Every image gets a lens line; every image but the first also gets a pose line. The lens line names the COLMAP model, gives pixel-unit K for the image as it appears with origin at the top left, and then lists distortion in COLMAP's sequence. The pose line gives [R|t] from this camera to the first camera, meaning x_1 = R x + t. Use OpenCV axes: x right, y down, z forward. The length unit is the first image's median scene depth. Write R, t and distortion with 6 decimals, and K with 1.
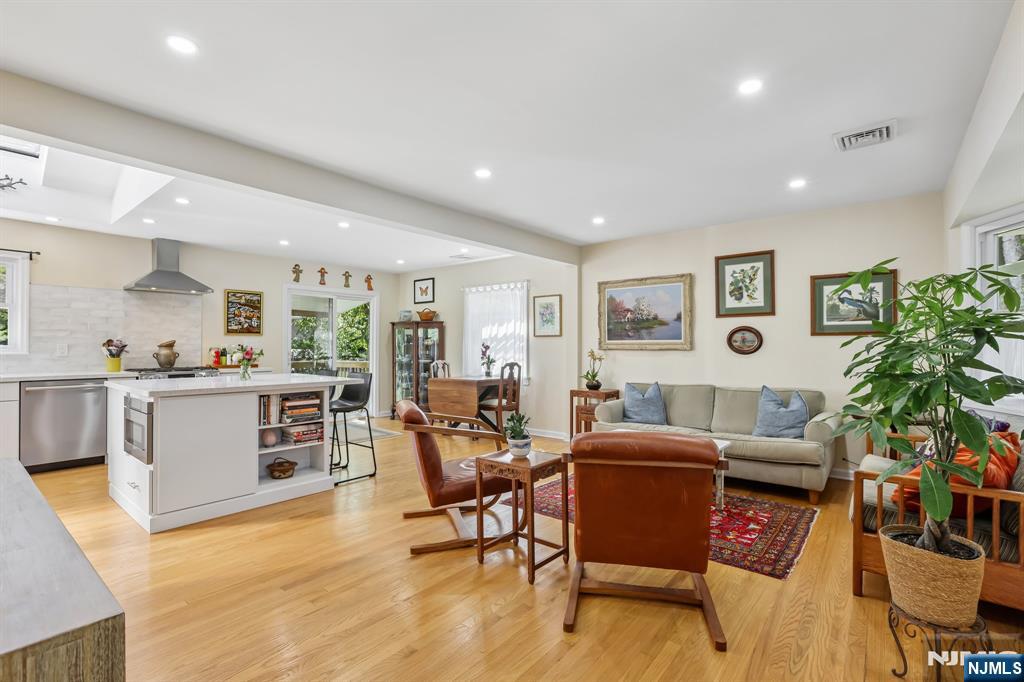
lens RADIAL K [[472.5, 0, 517.8], [0, 472.5, 347.2], [0, 0, 1]] dist [-0.039051, 0.020046]
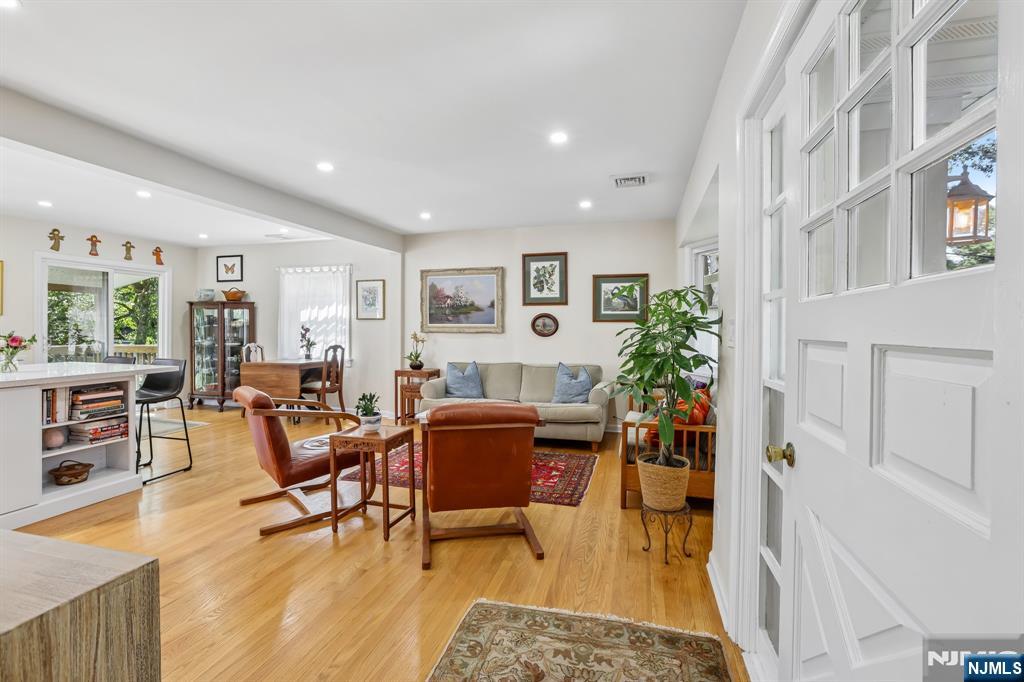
lens RADIAL K [[468.2, 0, 515.5], [0, 468.2, 335.0], [0, 0, 1]] dist [-0.037372, 0.021572]
pose [[0.918083, -0.003968, 0.396369, -0.060013], [-0.003520, 0.999829, 0.018161, -0.010000], [-0.396374, -0.018069, 0.917911, -0.074935]]
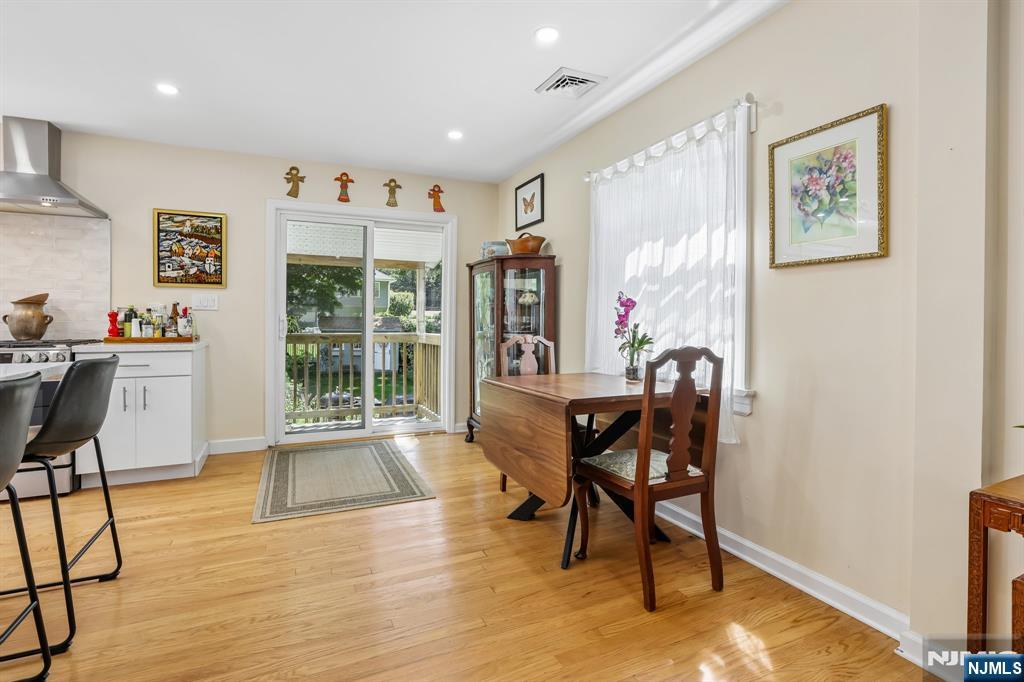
lens RADIAL K [[422.9, 0, 510.7], [0, 422.9, 324.4], [0, 0, 1]] dist [-0.032169, 0.013839]
pose [[0.865844, 0.005733, -0.500282, 0.027814], [-0.002822, 0.999974, 0.006574, 0.017292], [0.500307, -0.004280, 0.865838, 0.786856]]
